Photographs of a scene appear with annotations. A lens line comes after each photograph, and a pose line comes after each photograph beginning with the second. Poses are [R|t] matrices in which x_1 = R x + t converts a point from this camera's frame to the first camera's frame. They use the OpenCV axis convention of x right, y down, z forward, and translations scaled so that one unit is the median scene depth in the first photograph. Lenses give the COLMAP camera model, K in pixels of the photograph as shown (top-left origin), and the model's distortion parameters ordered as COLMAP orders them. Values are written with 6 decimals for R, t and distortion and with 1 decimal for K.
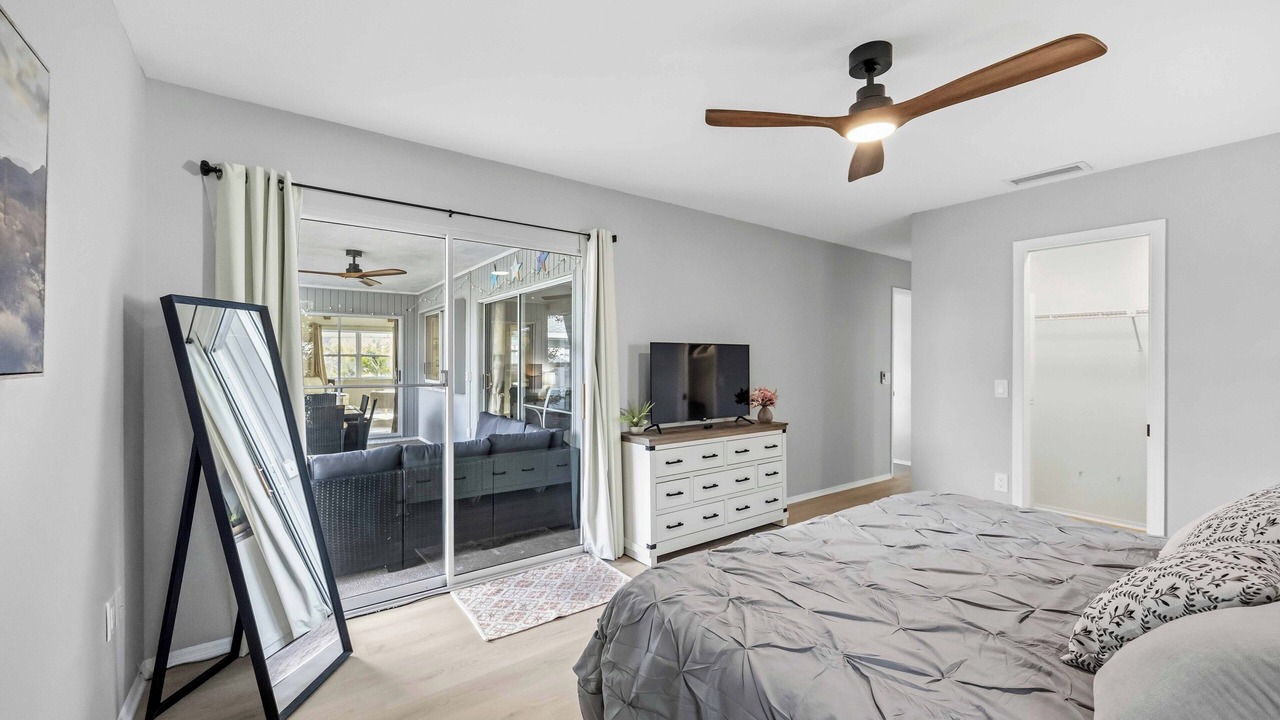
lens RADIAL K [[513.6, 0, 641.4], [0, 513.6, 364.5], [0, 0, 1]] dist [0.004841, 0.000190]
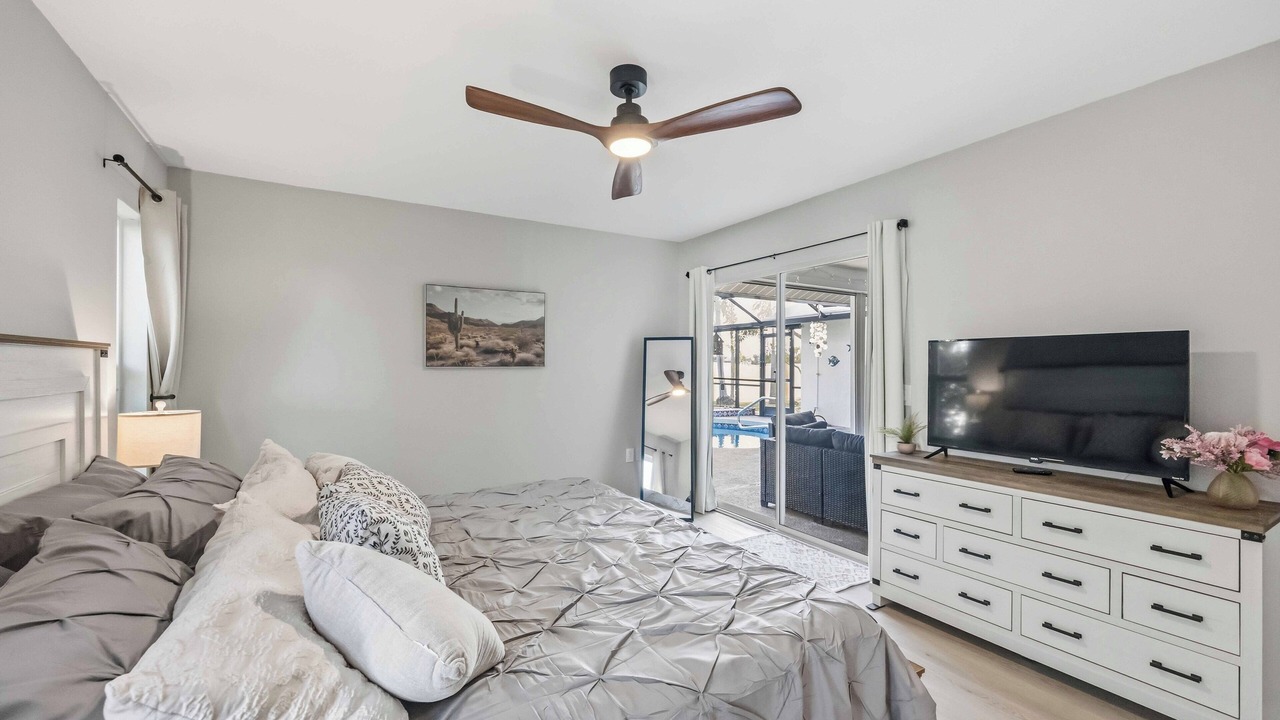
lens RADIAL K [[513.6, 0, 641.4], [0, 513.6, 364.5], [0, 0, 1]] dist [0.004841, 0.000190]
pose [[-0.087531, 0.000002, -0.996162, 0.824132], [-0.011833, 0.999929, 0.001042, -0.001976], [0.996092, 0.011879, -0.087525, 0.619701]]
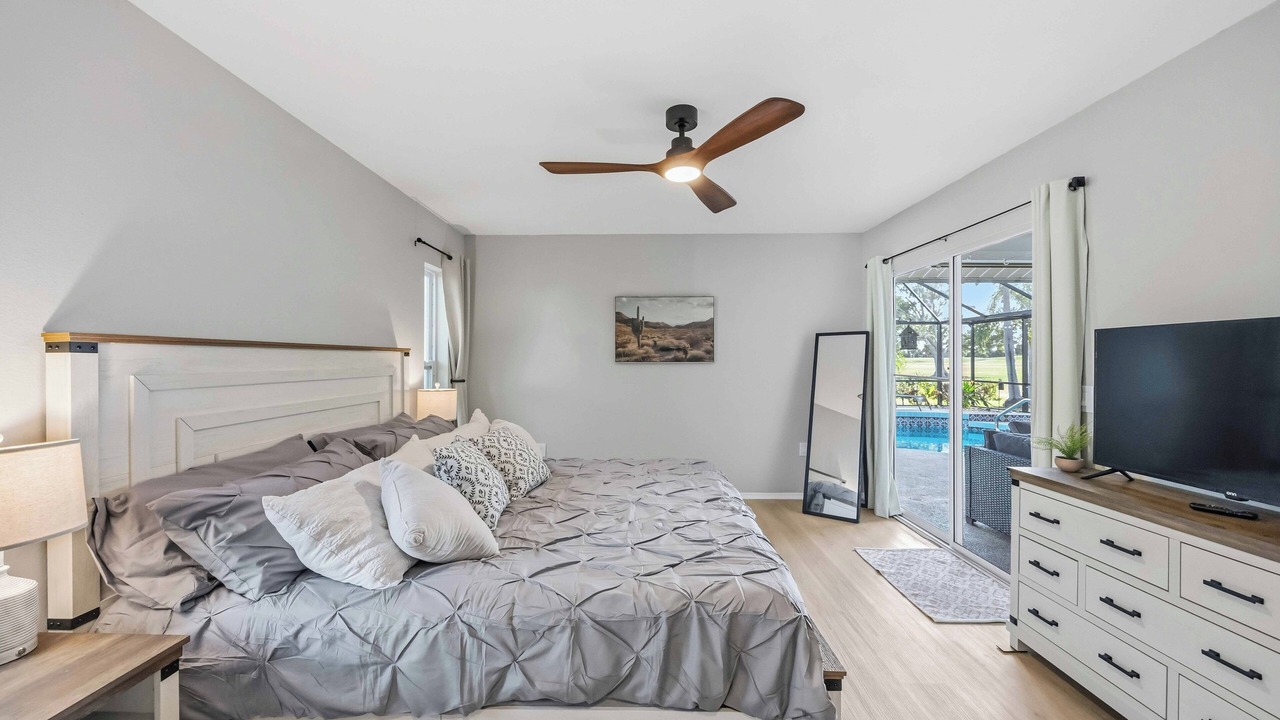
lens RADIAL K [[492.3, 0, 637.8], [0, 492.3, 358.8], [0, 0, 1]] dist [-0.000572, 0.000025]
pose [[-0.599942, -0.001649, -0.800042, 0.800430], [-0.008770, 0.999951, 0.004515, -0.005747], [0.799995, 0.009725, -0.599927, 0.897636]]
